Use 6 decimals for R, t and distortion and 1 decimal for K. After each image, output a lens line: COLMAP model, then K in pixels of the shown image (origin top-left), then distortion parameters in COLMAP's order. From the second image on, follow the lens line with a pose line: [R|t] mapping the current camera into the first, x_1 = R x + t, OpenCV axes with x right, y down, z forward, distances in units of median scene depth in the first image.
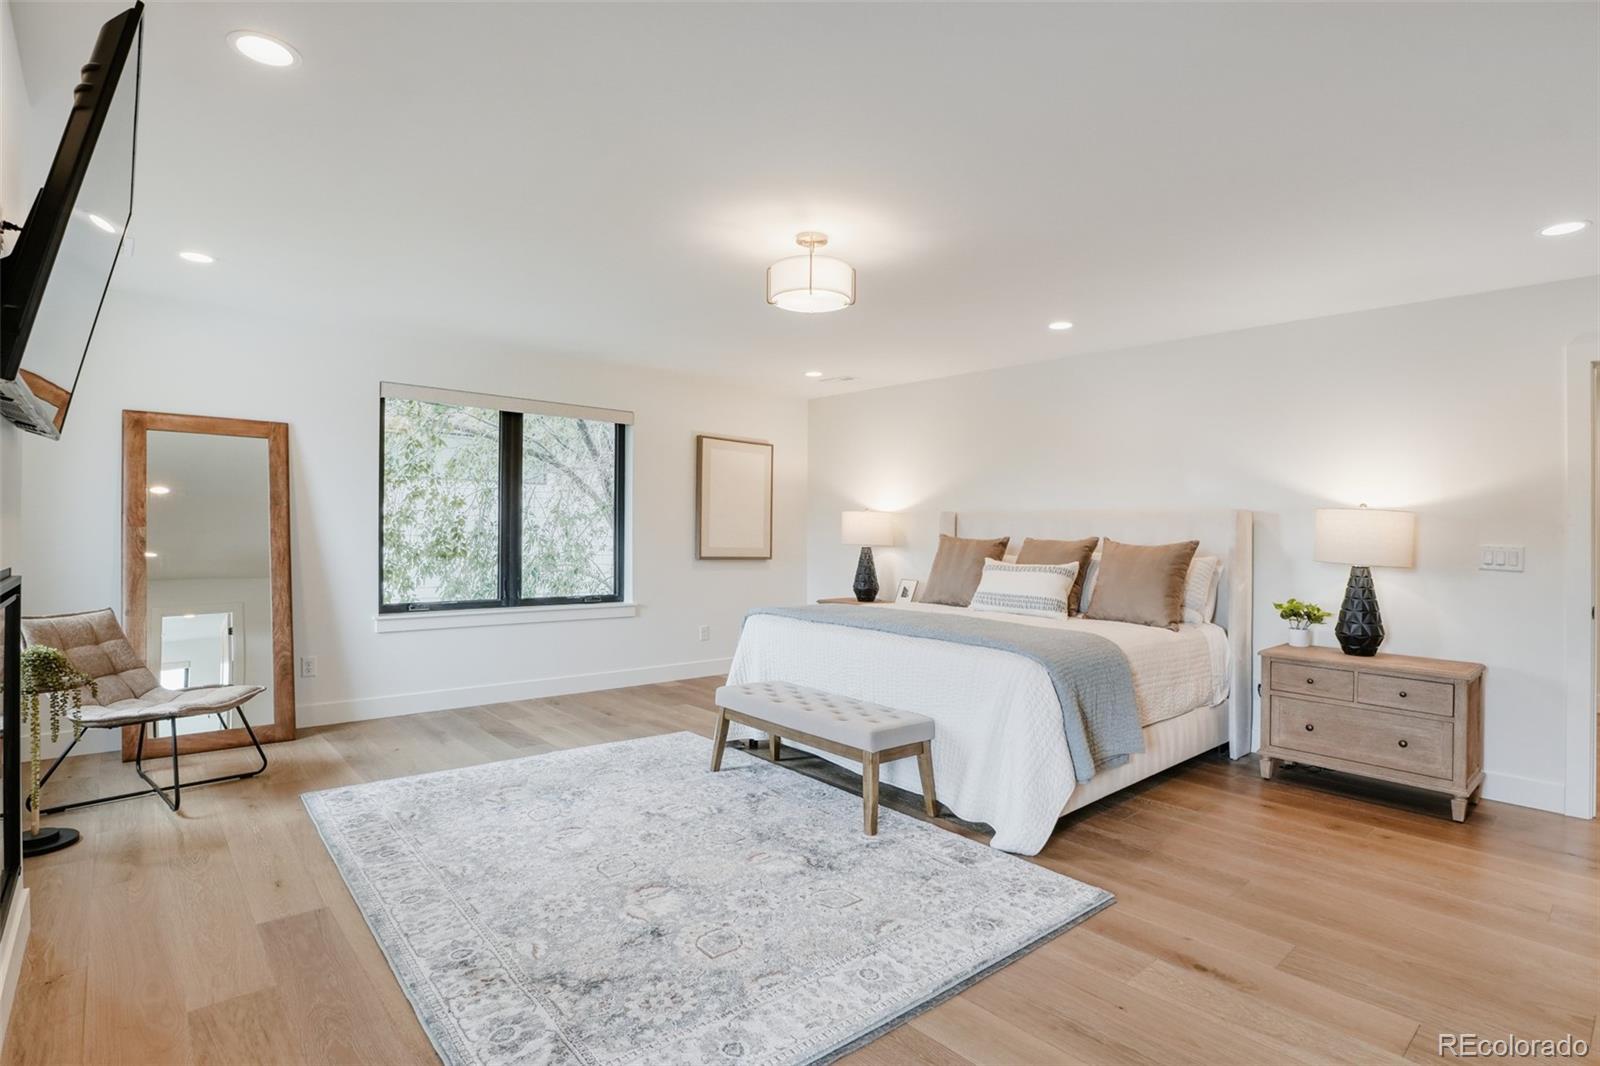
lens RADIAL K [[781.6, 0, 795.4], [0, 781.6, 523.4], [0, 0, 1]] dist [-0.033332, 0.000862]
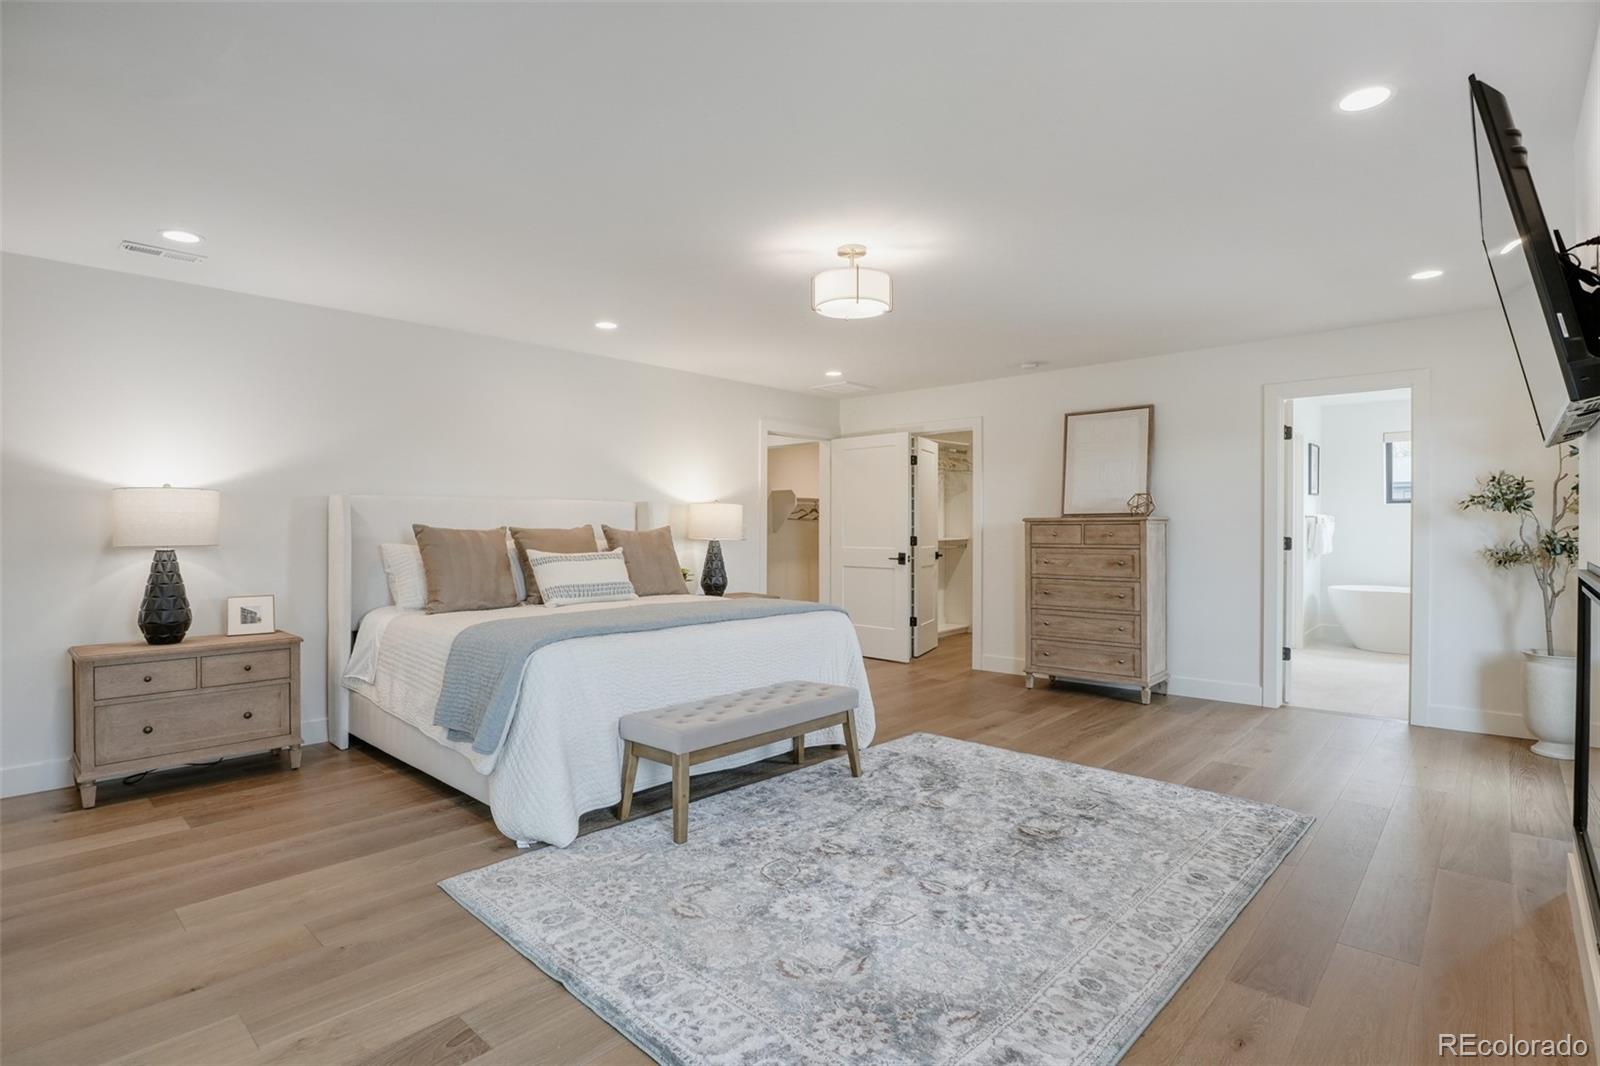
lens RADIAL K [[783.7, 0, 800.0], [0, 783.7, 533.0], [0, 0, 1]] dist [-0.050575, 0.015277]
pose [[-0.096852, -0.030736, 0.994824, -0.761483], [-0.012059, 0.999486, 0.029706, -0.007615], [-0.995226, -0.009119, -0.097173, 0.850571]]
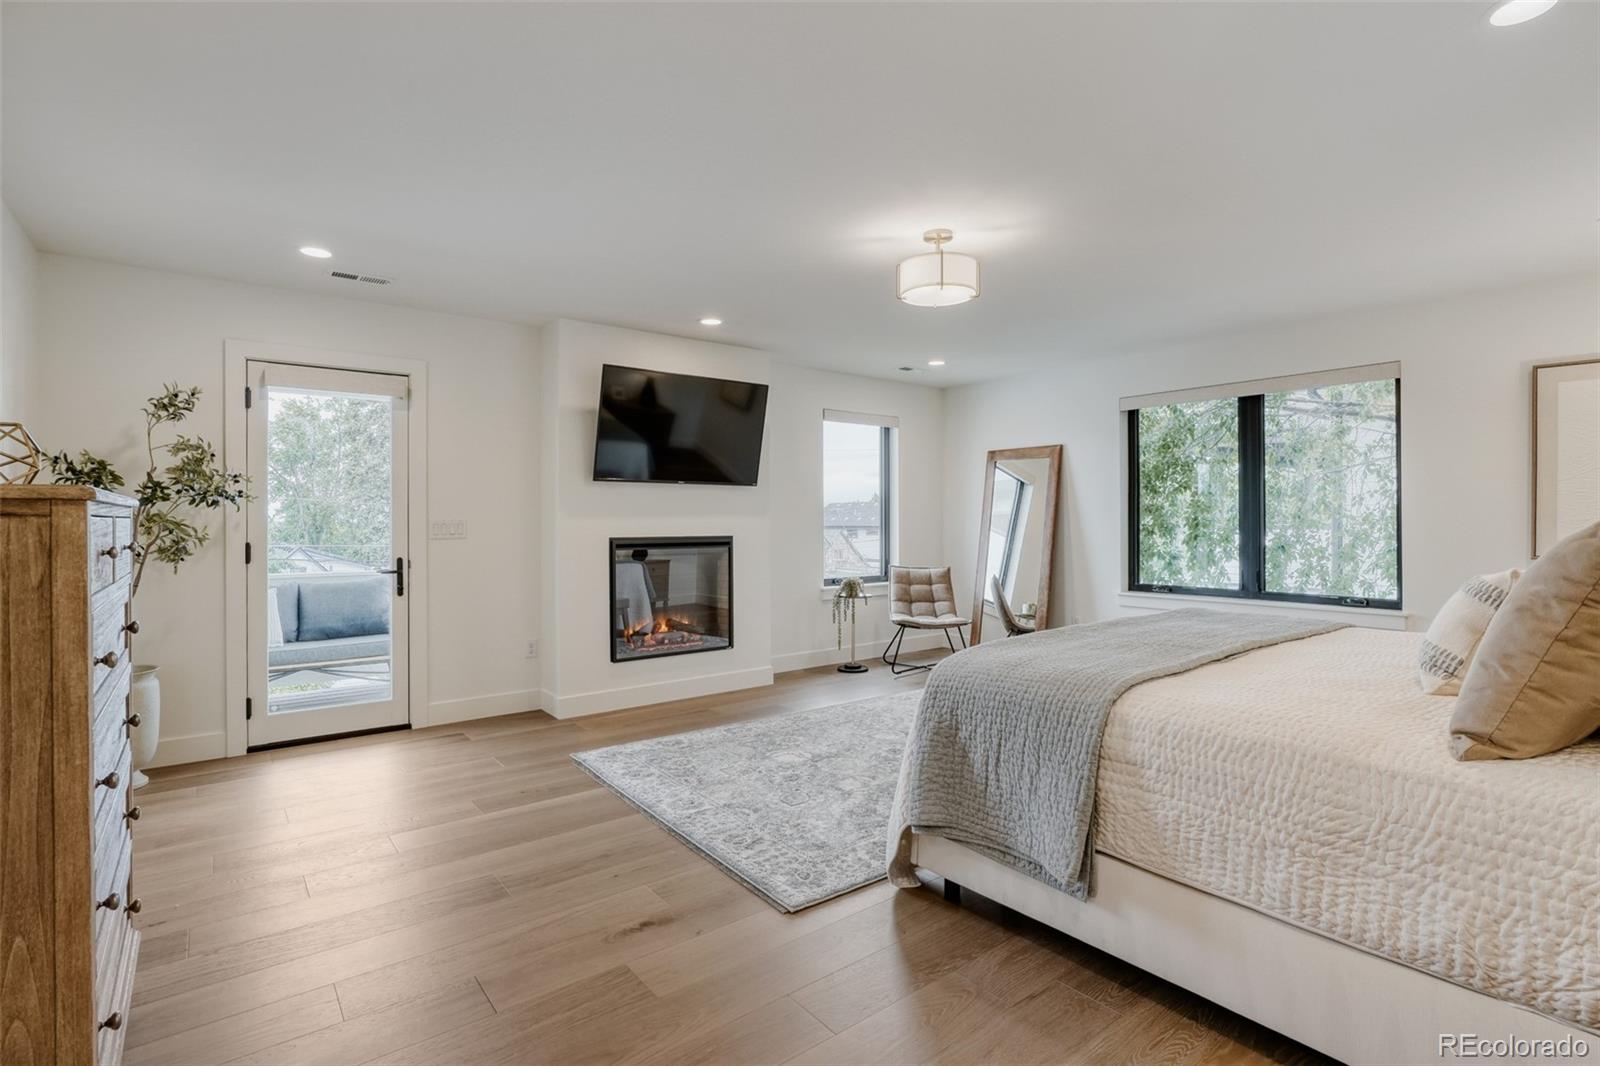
lens RADIAL K [[781.6, 0, 795.4], [0, 781.6, 523.4], [0, 0, 1]] dist [-0.033332, 0.000862]
pose [[-0.063494, -0.014886, -0.997871, 0.784567], [0.010092, 0.999828, -0.015558, 0.029209], [0.997931, -0.011058, -0.063332, 0.637047]]
